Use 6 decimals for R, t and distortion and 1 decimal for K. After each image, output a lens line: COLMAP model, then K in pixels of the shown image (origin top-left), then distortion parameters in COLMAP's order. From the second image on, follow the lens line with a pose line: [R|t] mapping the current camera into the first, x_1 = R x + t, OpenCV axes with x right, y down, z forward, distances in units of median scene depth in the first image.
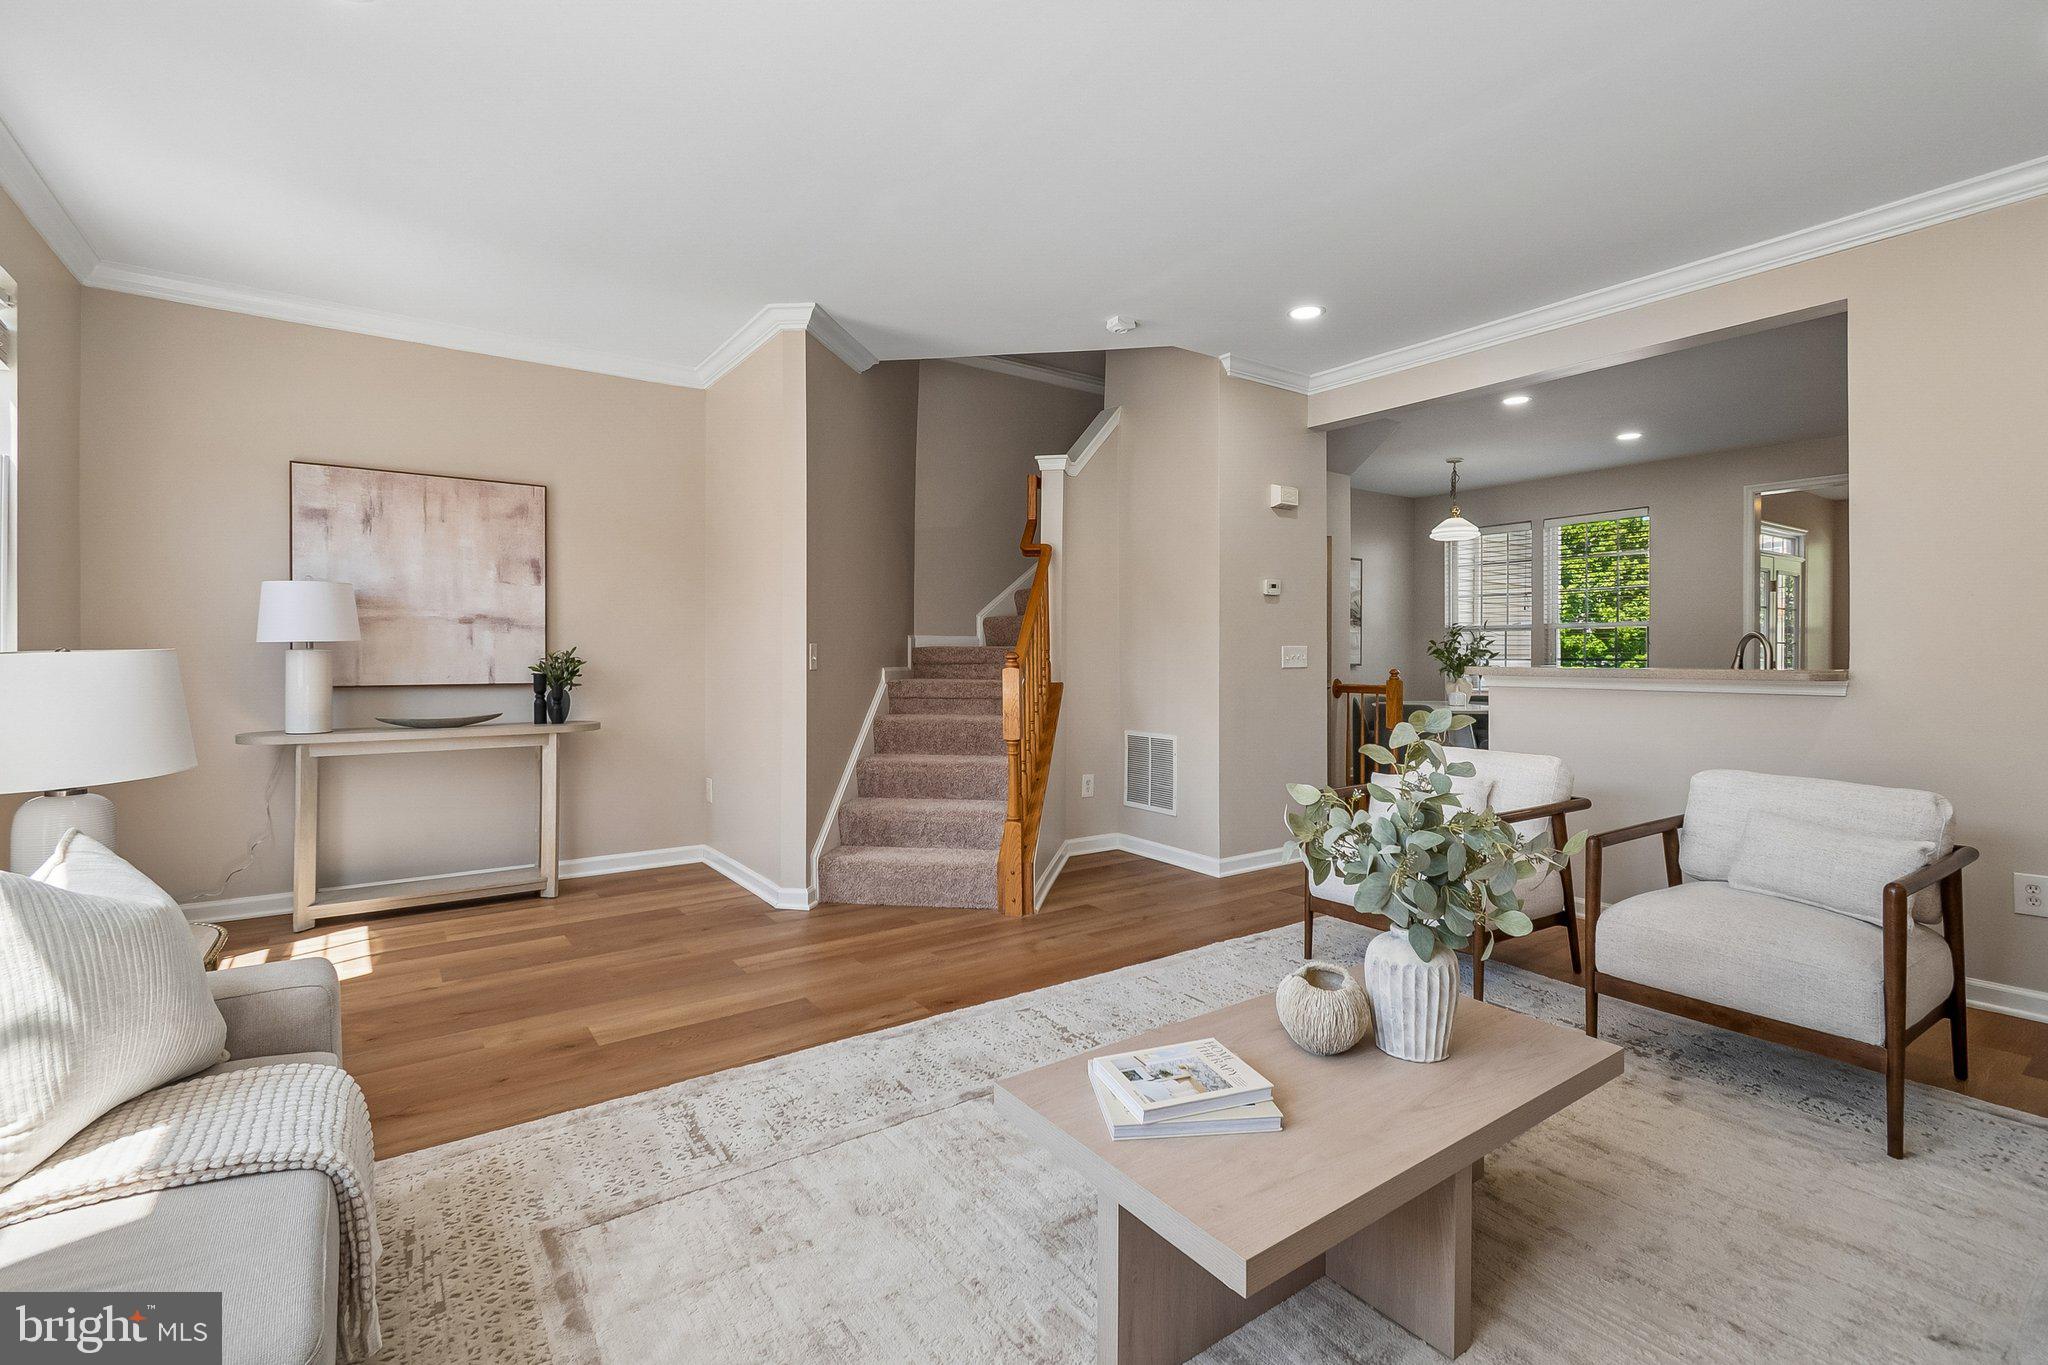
lens RADIAL K [[937.6, 0, 1030.3], [0, 937.6, 655.4], [0, 0, 1]] dist [0.010089, -0.006693]
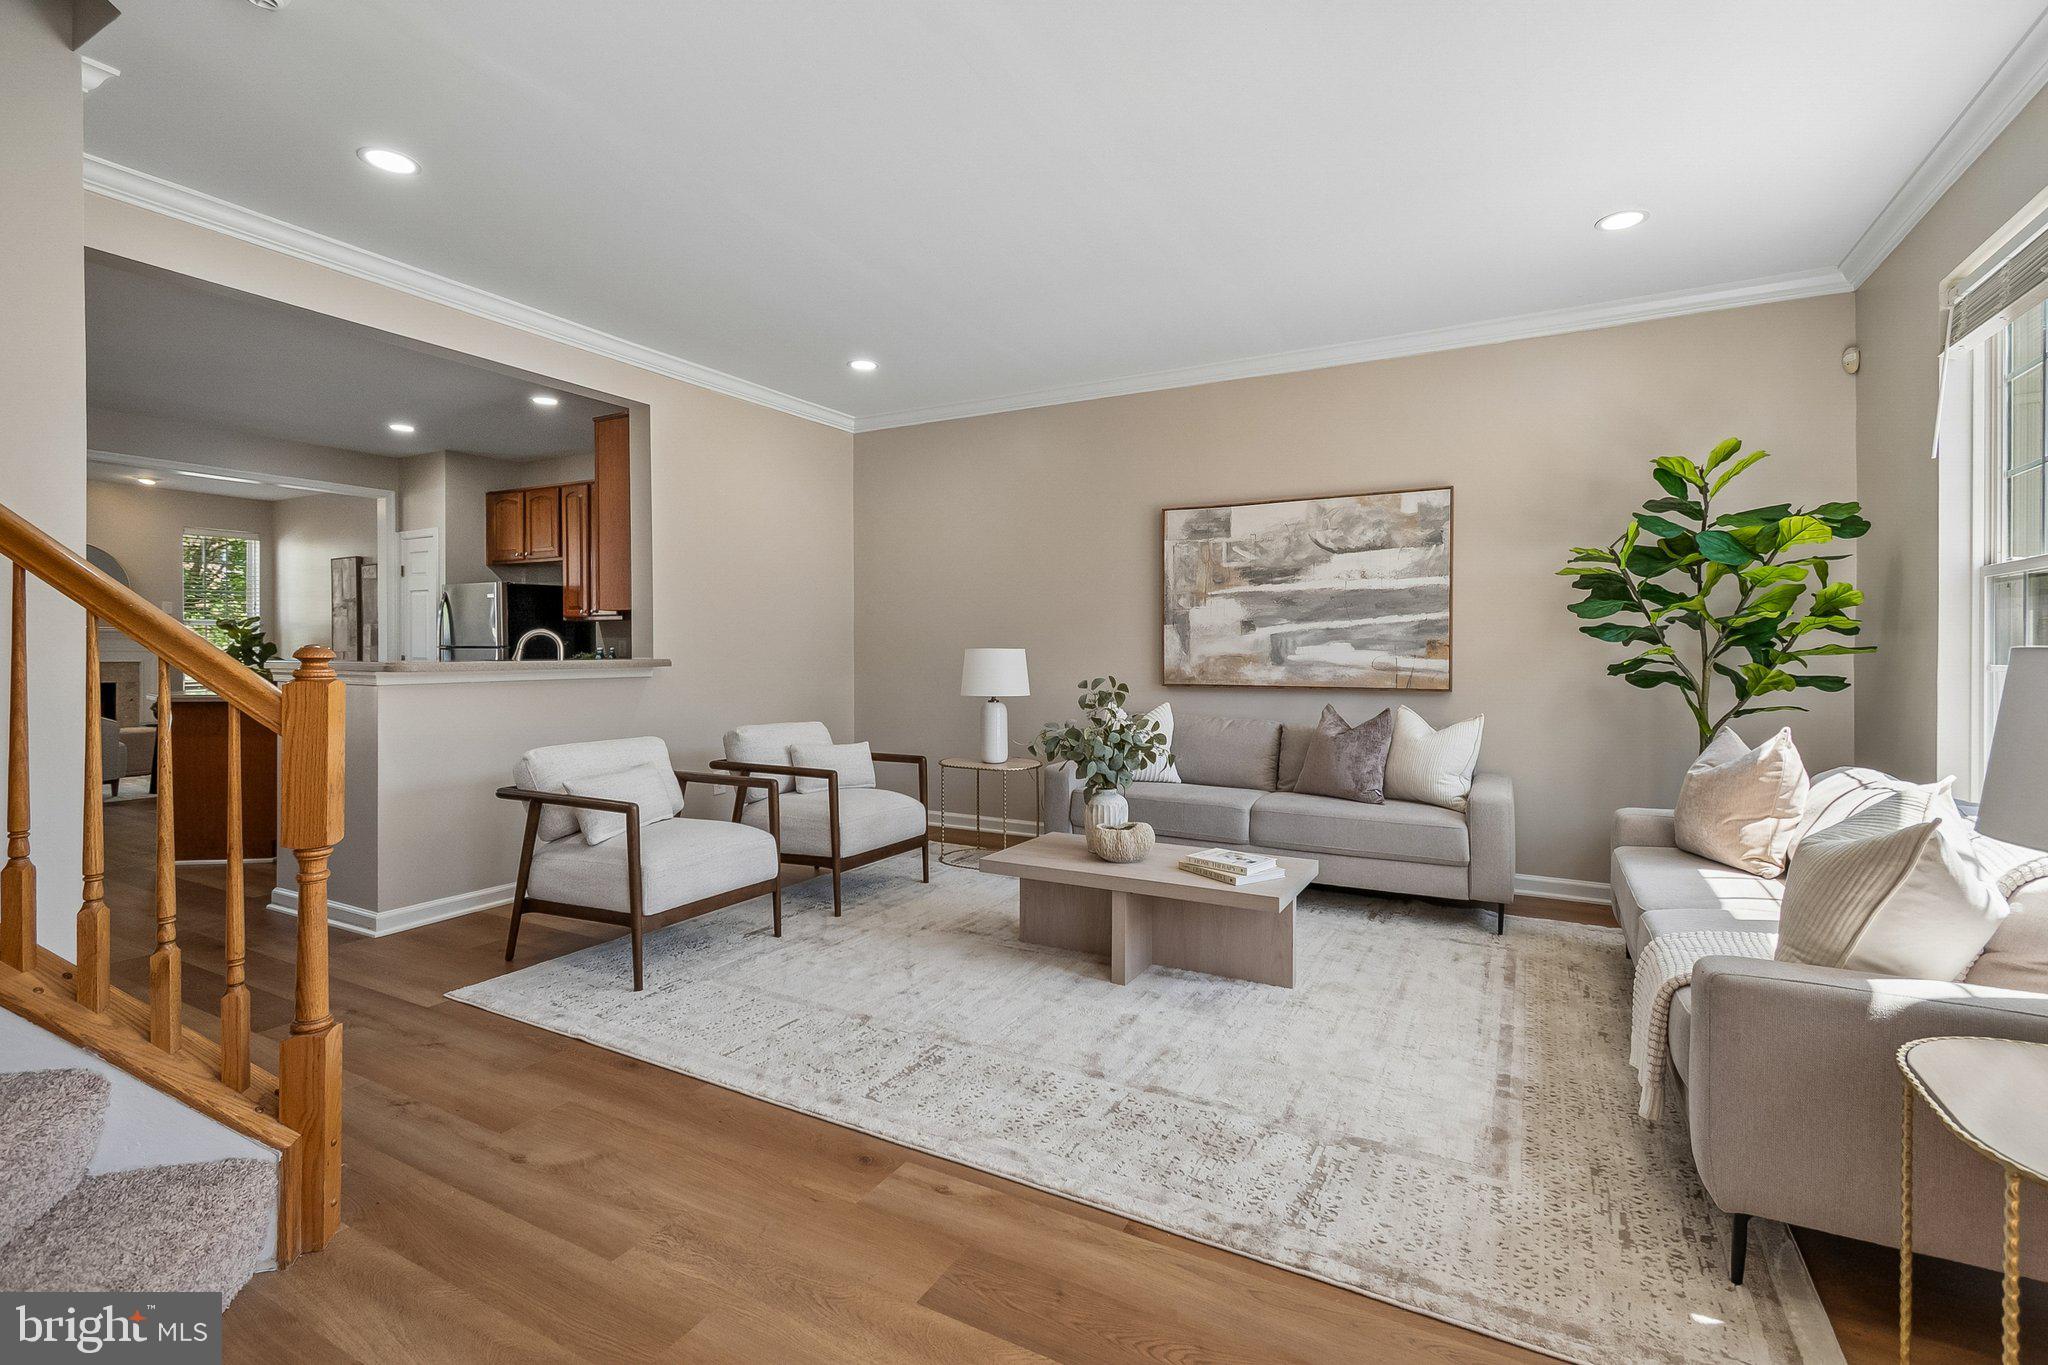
lens RADIAL K [[930.9, 0, 1027.3], [0, 930.9, 648.2], [0, 0, 1]] dist [0.003172, 0.000124]
pose [[-0.451141, -0.004519, 0.892441, -0.755164], [-0.000806, 0.999989, 0.004656, -0.009882], [-0.892452, 0.001381, -0.451139, 1.211077]]
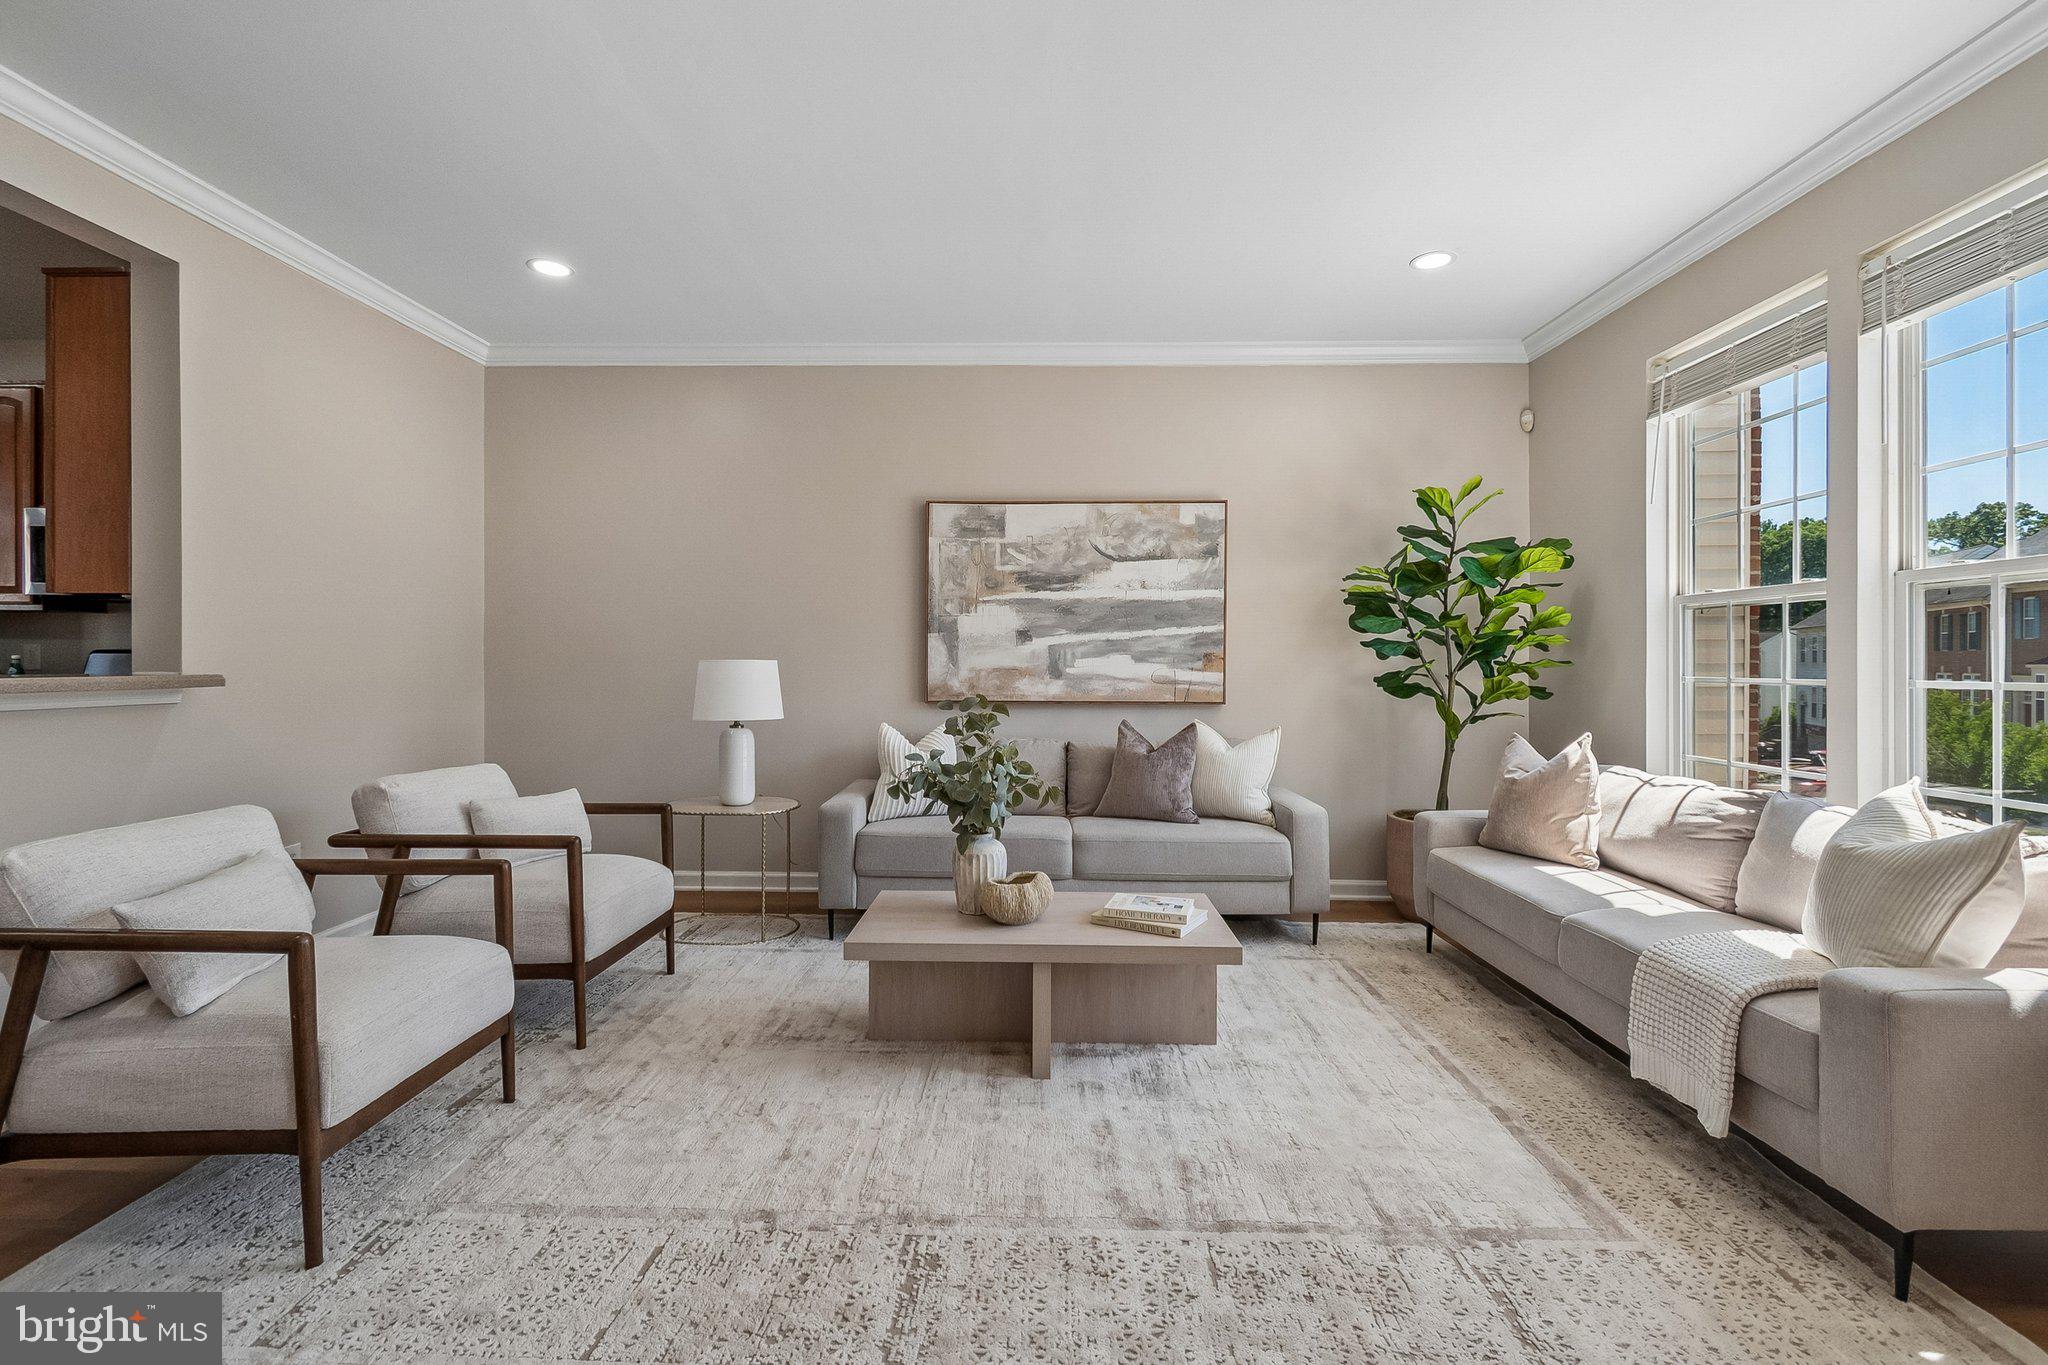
lens RADIAL K [[937.6, 0, 1030.3], [0, 937.6, 655.4], [0, 0, 1]] dist [0.010089, -0.006693]
pose [[-0.810767, -0.004531, 0.585352, -0.354521], [-0.006654, 0.999977, -0.001476, -0.008275], [-0.585332, -0.005091, -0.810778, 1.343476]]
